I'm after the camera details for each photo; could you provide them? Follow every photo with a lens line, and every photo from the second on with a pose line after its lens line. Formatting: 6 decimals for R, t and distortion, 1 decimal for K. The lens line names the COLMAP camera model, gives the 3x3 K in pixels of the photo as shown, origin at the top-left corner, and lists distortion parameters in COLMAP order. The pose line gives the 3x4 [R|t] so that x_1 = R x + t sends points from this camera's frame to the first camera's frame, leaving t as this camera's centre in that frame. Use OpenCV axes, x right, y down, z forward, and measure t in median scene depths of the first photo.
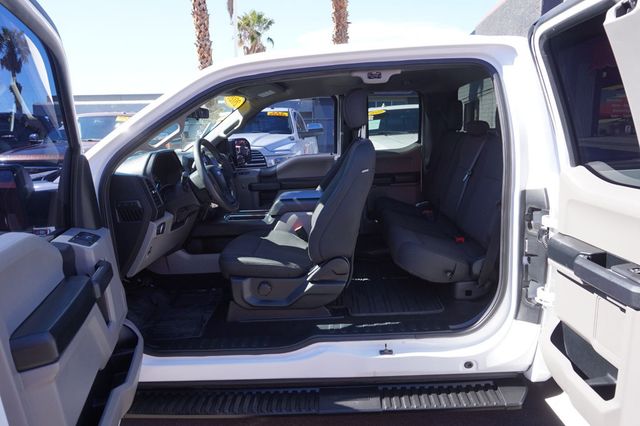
lens RADIAL K [[438.4, 0, 320.0], [0, 438.4, 213.0], [0, 0, 1]] dist [-0.057286, 0.058181]
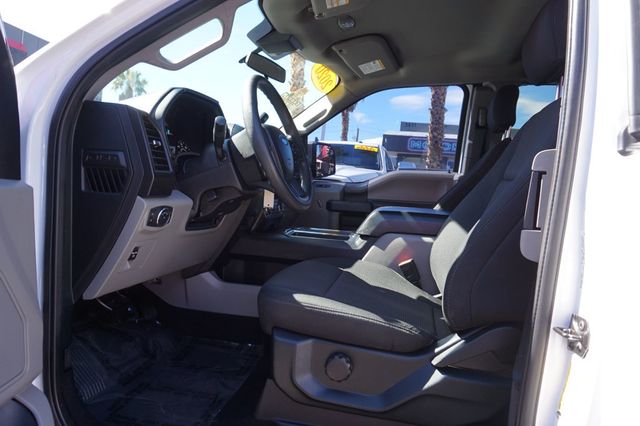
lens RADIAL K [[438.4, 0, 320.0], [0, 438.4, 213.0], [0, 0, 1]] dist [-0.057286, 0.058181]
pose [[0.978464, 0.117098, -0.169991, -0.071292], [-0.137344, 0.984096, -0.112655, 0.053107], [0.154096, 0.133576, 0.978985, 0.421237]]
